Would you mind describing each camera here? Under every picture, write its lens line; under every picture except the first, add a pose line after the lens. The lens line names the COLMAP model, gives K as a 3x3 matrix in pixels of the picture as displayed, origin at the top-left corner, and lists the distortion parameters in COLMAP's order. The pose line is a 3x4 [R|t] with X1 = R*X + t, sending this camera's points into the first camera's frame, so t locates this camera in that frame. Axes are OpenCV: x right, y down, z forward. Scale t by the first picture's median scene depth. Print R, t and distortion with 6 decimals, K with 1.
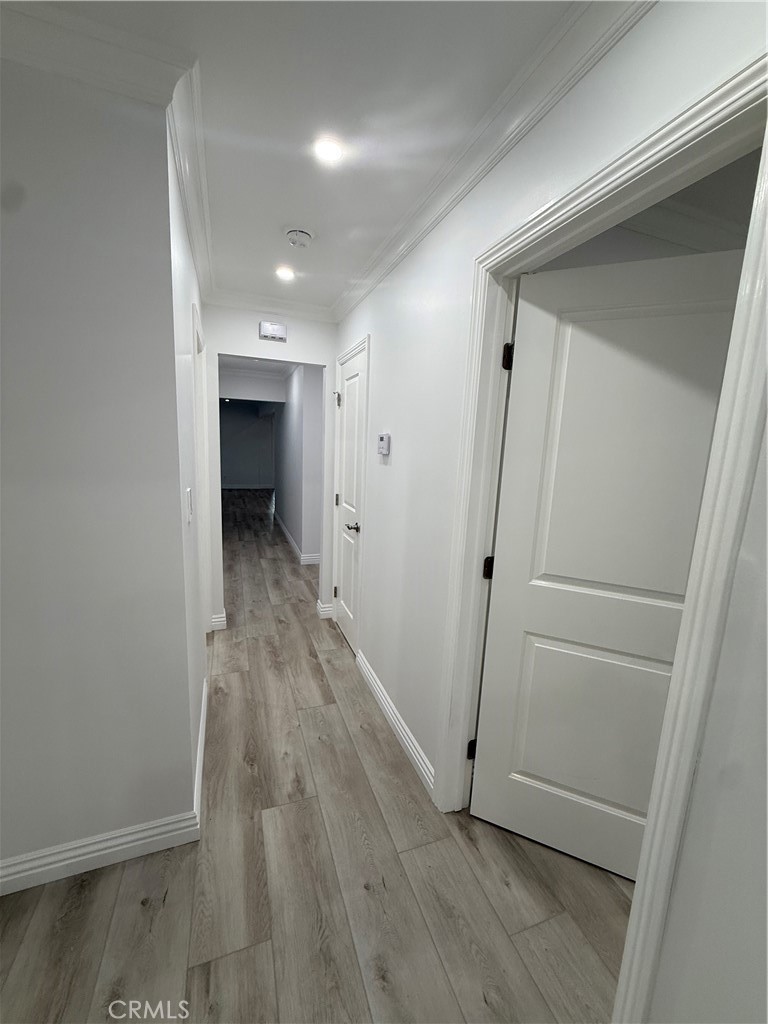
lens RADIAL K [[407.2, 0, 380.2], [0, 407.2, 511.2], [0, 0, 1]] dist [-0.003128, -0.000057]
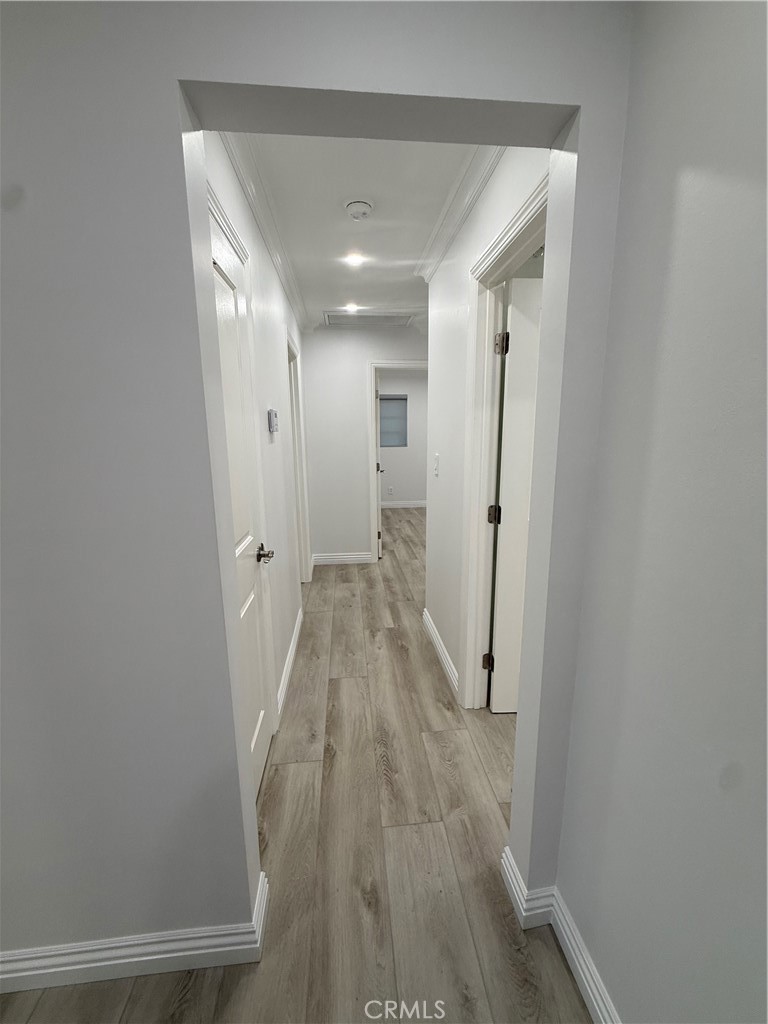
lens RADIAL K [[407.2, 0, 383.4], [0, 407.2, 510.5], [0, 0, 1]] dist [-0.003128, -0.000057]
pose [[-0.966833, -0.081055, 0.242206, -0.454128], [0.010020, 0.935541, 0.353077, -0.285215], [-0.255212, 0.343794, -0.903700, 1.748291]]
